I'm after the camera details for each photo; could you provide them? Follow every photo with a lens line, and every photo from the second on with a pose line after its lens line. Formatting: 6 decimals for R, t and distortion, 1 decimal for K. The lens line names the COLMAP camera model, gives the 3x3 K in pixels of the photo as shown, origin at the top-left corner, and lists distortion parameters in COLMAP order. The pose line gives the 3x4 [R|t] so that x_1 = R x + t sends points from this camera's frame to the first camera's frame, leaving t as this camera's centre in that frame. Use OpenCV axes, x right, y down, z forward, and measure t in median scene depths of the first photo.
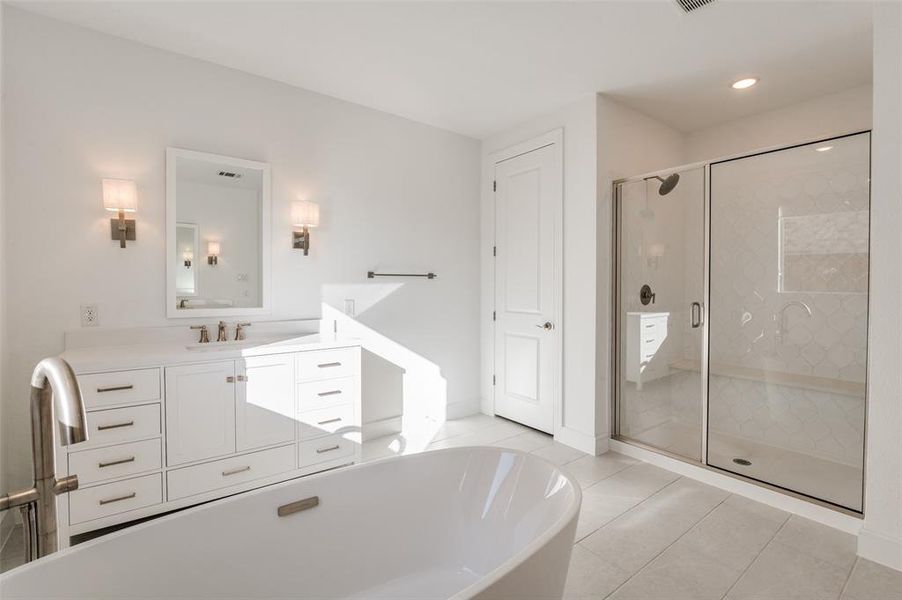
lens RADIAL K [[406.5, 0, 451.7], [0, 406.5, 293.6], [0, 0, 1]] dist [-0.006206, -0.004508]
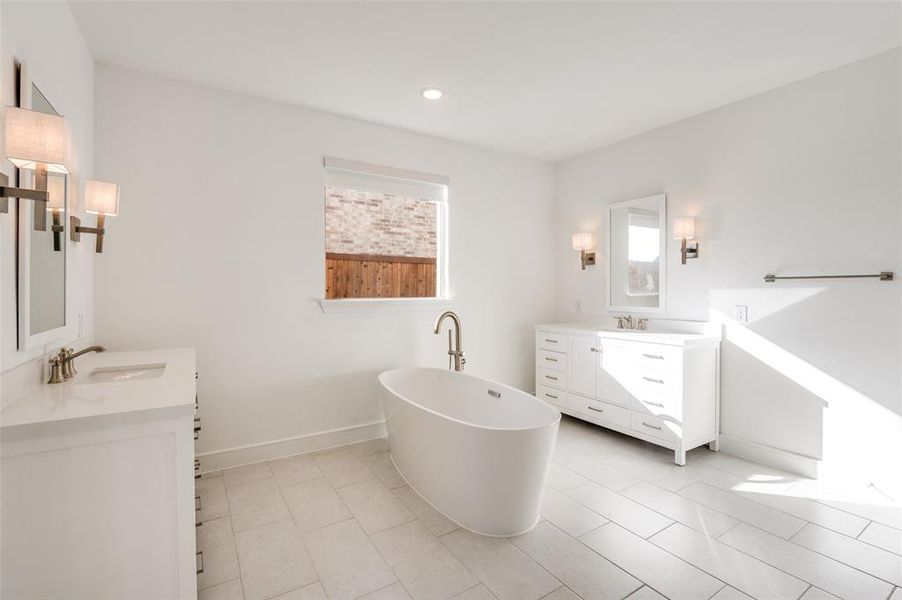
lens RADIAL K [[406.5, 0, 451.9], [0, 406.5, 295.0], [0, 0, 1]] dist [-0.006206, -0.004508]
pose [[-0.091527, 0.017671, -0.995646, 0.899942], [-0.015066, 0.999704, 0.019128, -0.020764], [0.995689, 0.016752, -0.091234, 0.486096]]
